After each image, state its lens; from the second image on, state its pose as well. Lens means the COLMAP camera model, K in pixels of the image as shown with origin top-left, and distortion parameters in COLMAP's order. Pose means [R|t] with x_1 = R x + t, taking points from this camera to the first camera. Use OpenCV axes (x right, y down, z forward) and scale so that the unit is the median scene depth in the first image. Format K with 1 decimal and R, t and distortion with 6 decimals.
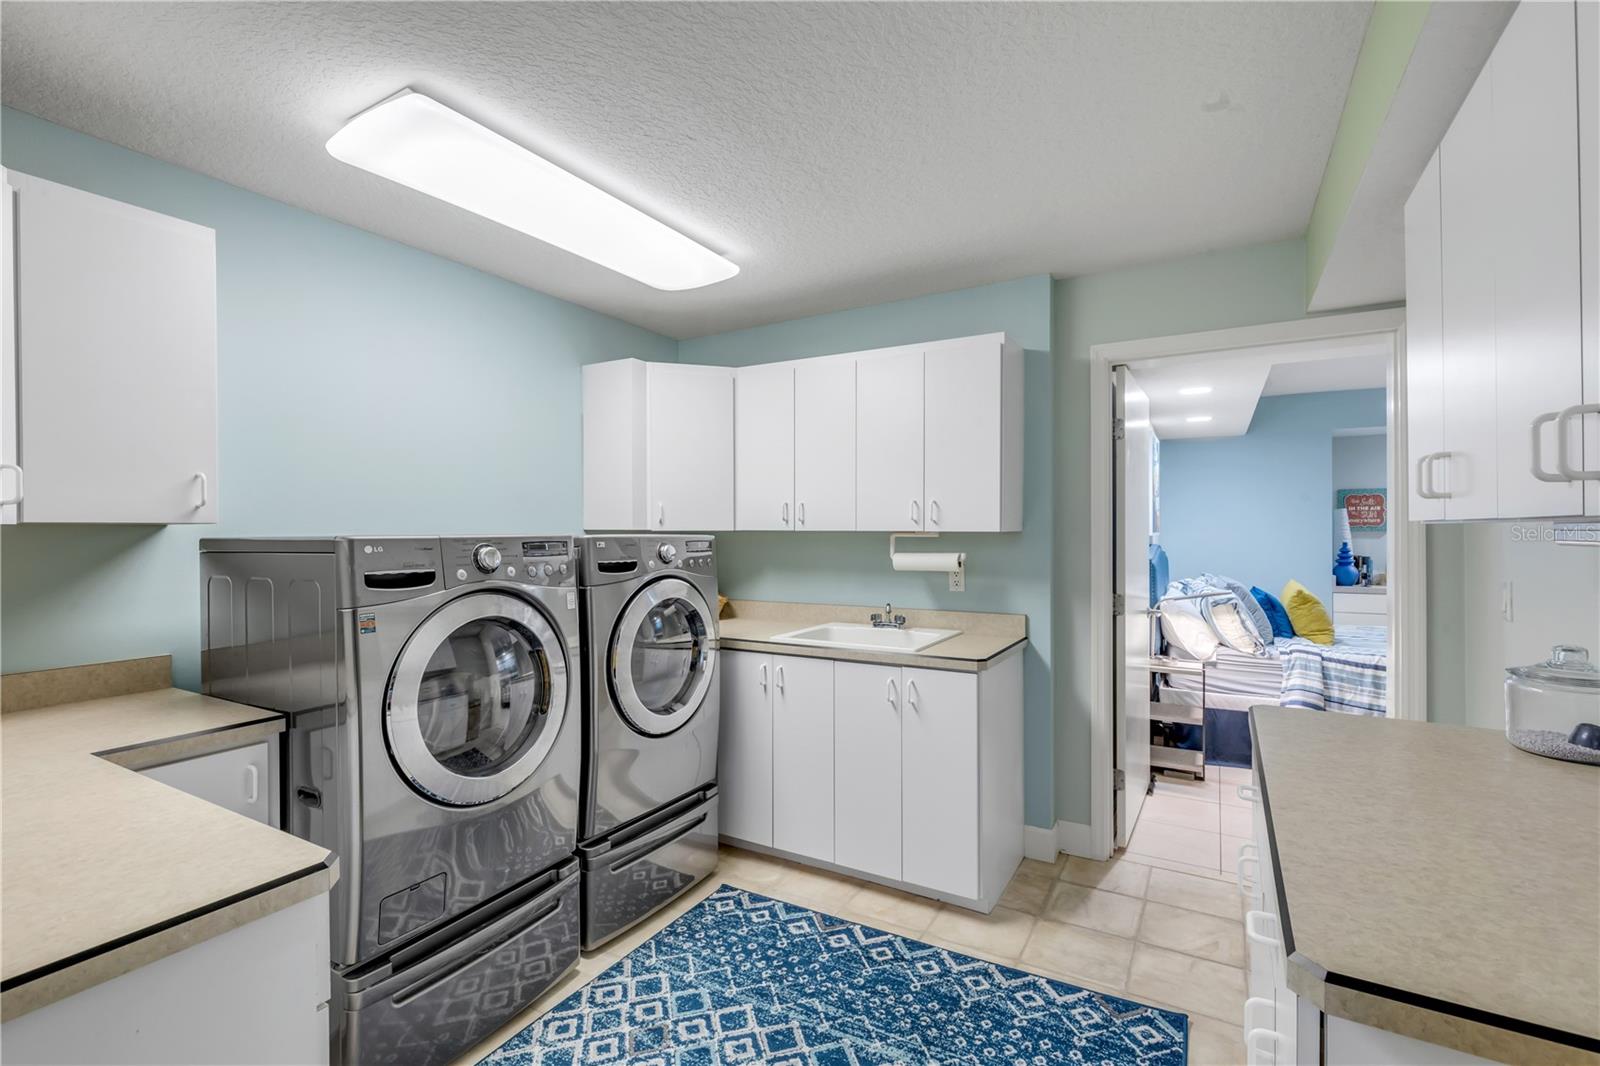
lens RADIAL K [[715.7, 0, 800.8], [0, 715.7, 535.3], [0, 0, 1]] dist [0.004675, -0.001457]
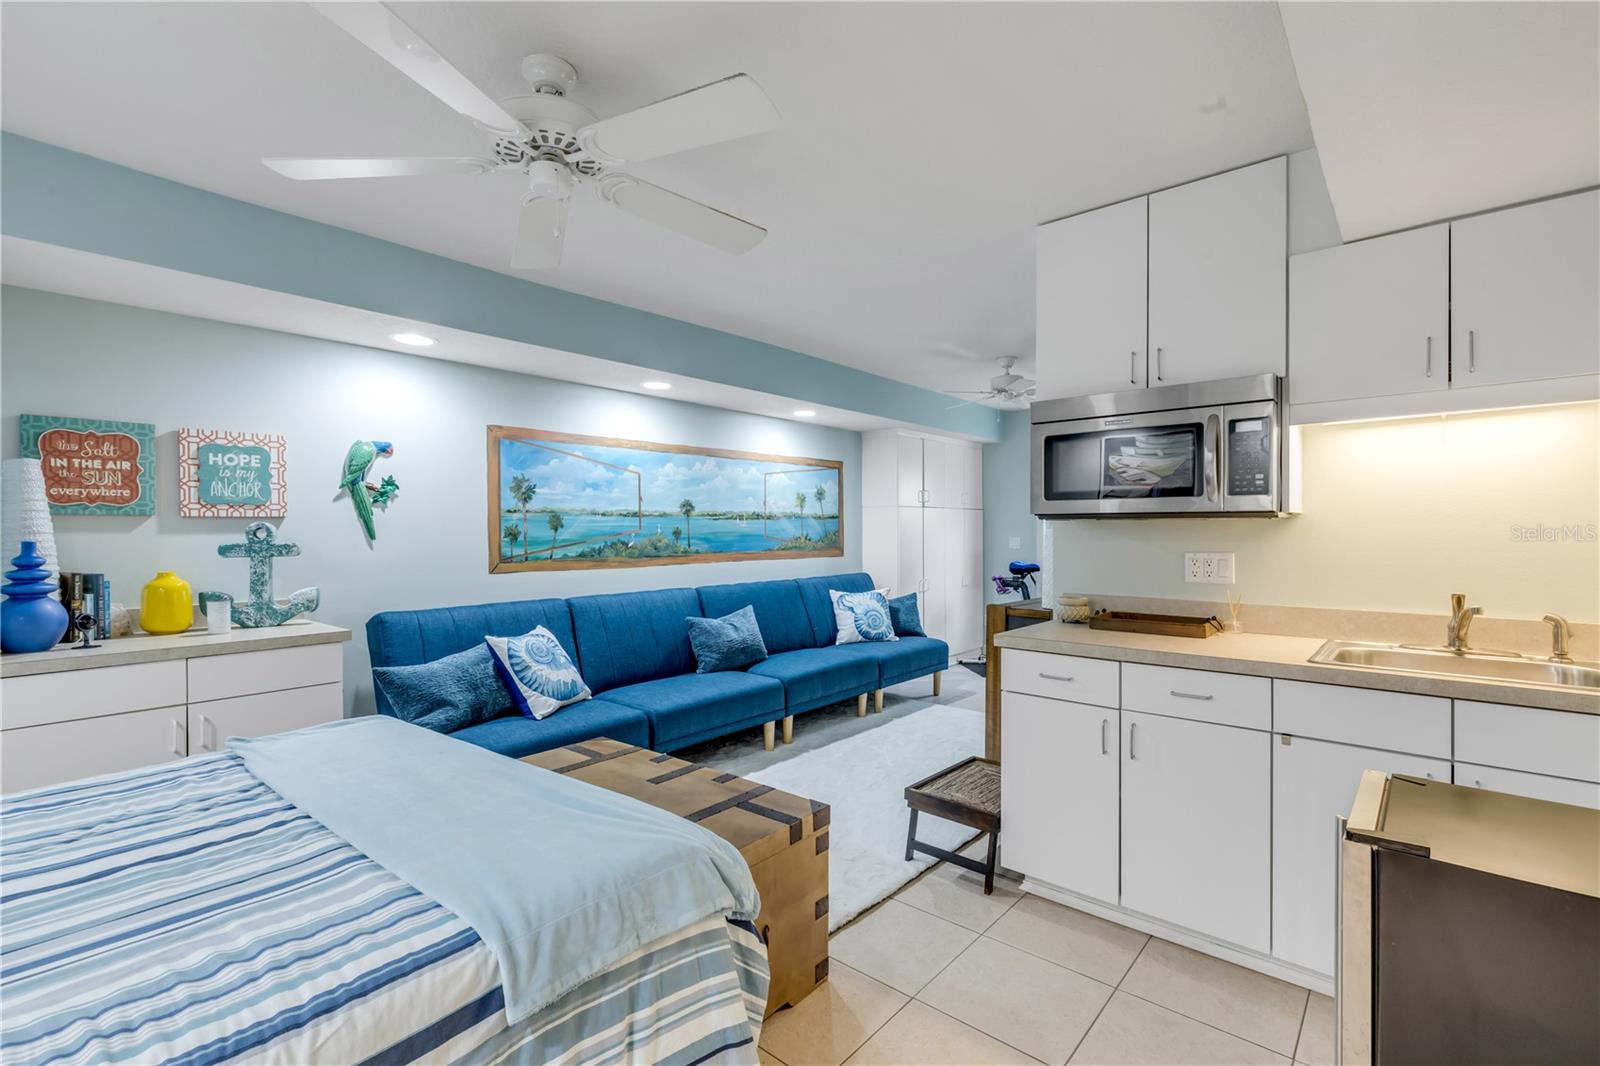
lens RADIAL K [[715.7, 0, 804.3], [0, 715.7, 534.1], [0, 0, 1]] dist [0.004675, -0.001457]
pose [[0.189517, -0.005045, 0.981864, 0.447013], [0.005618, 0.999976, 0.004054, 0.006345], [-0.981861, 0.004748, 0.189541, 0.500243]]
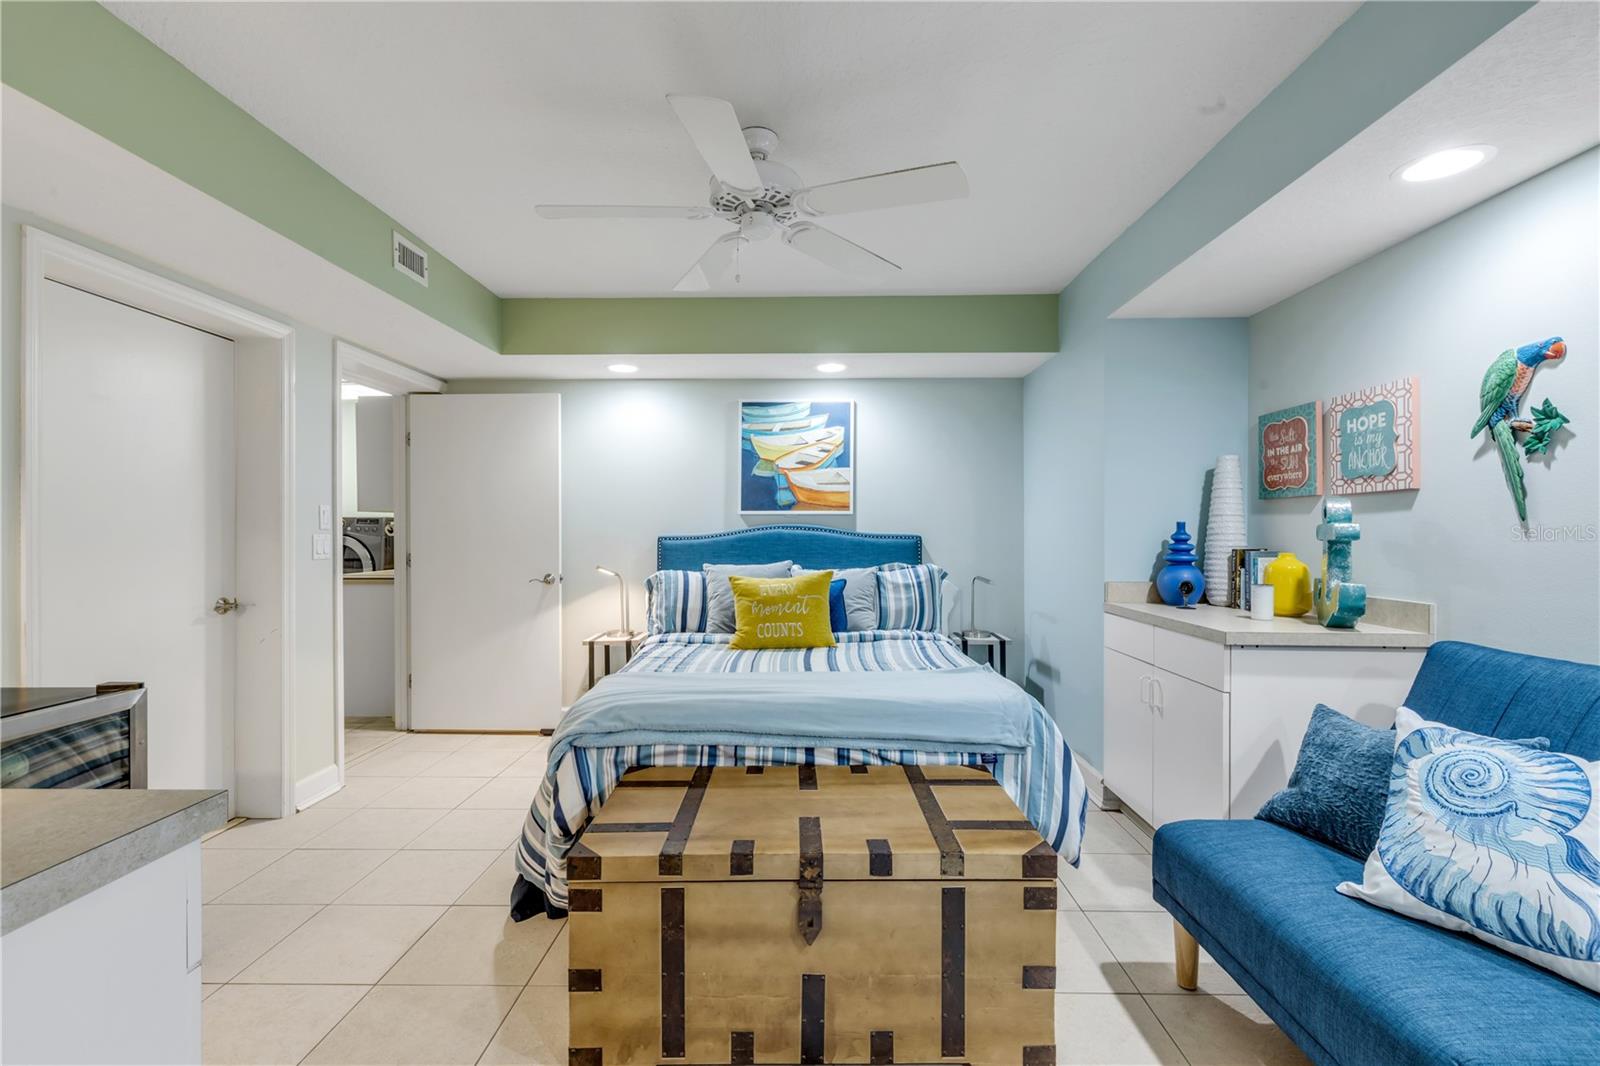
lens RADIAL K [[715.7, 0, 800.5], [0, 715.7, 534.7], [0, 0, 1]] dist [0.004675, -0.001457]
pose [[0.493040, 0.004972, -0.869992, 1.062353], [-0.003420, 0.999987, 0.003776, 0.017843], [0.870000, 0.001114, 0.493051, 0.501286]]
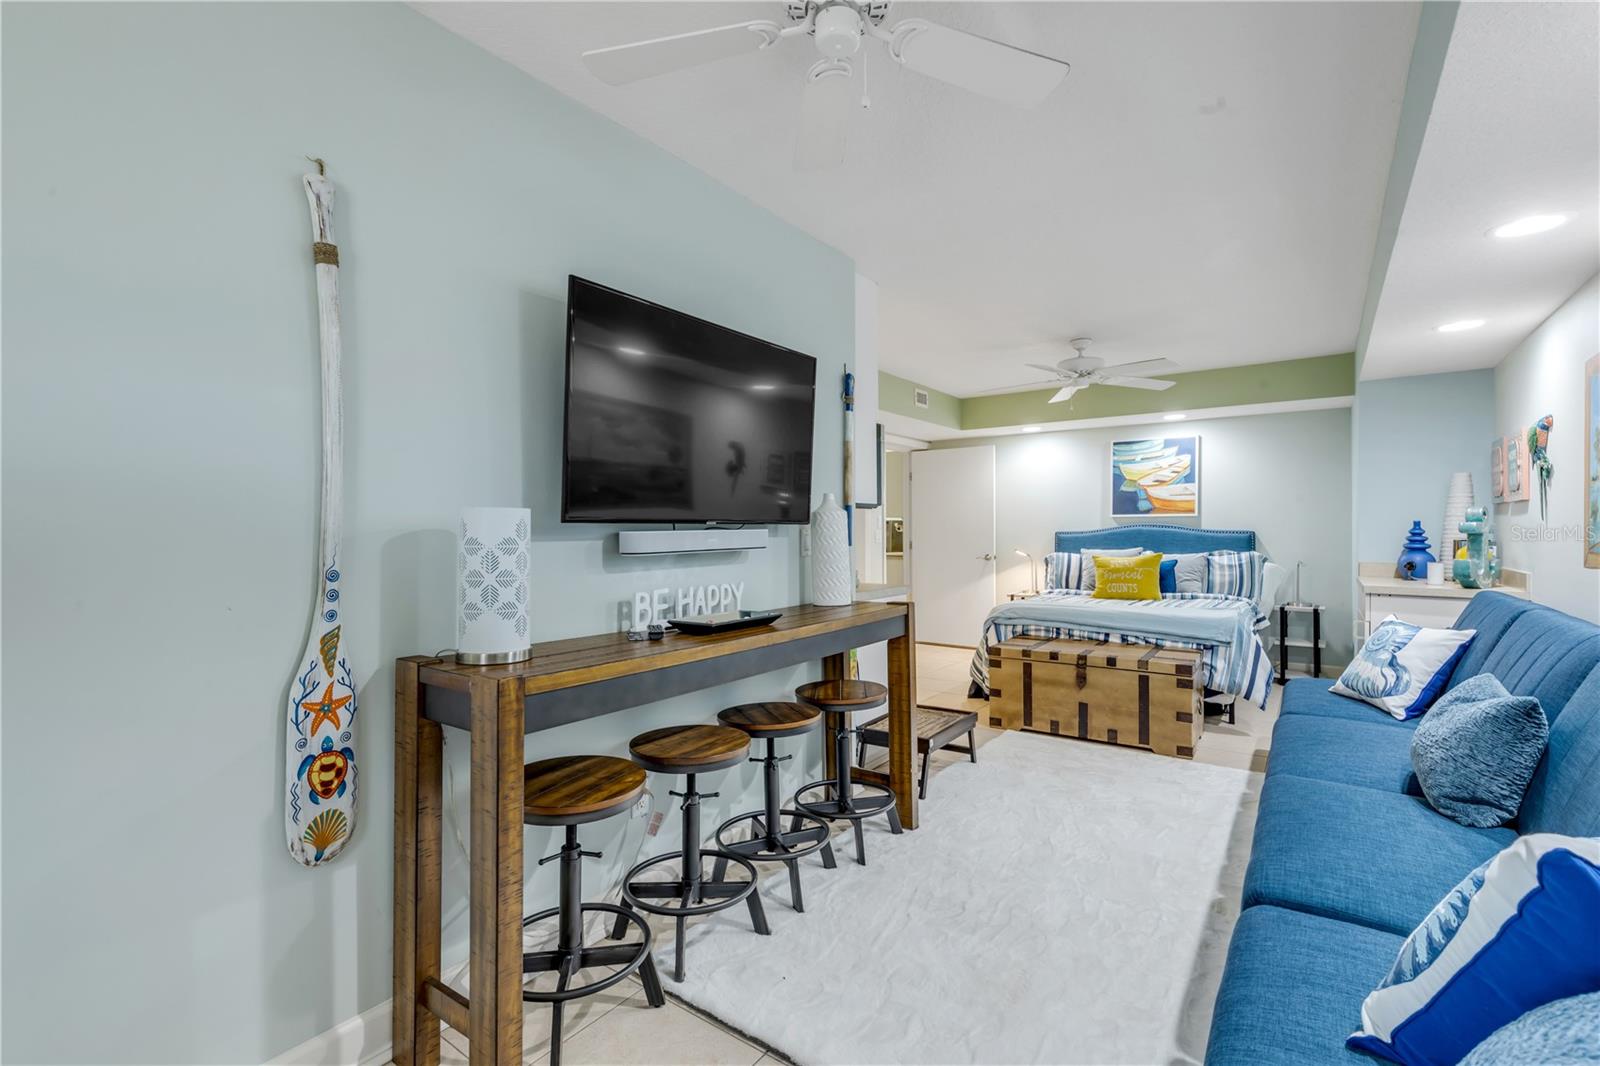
lens RADIAL K [[715.7, 0, 794.4], [0, 715.7, 530.7], [0, 0, 1]] dist [0.004675, -0.001457]
pose [[-0.098641, 0.002322, -0.995120, 1.530493], [-0.001271, 0.999996, 0.002460, 0.018731], [0.995122, 0.001507, -0.098638, 0.432651]]
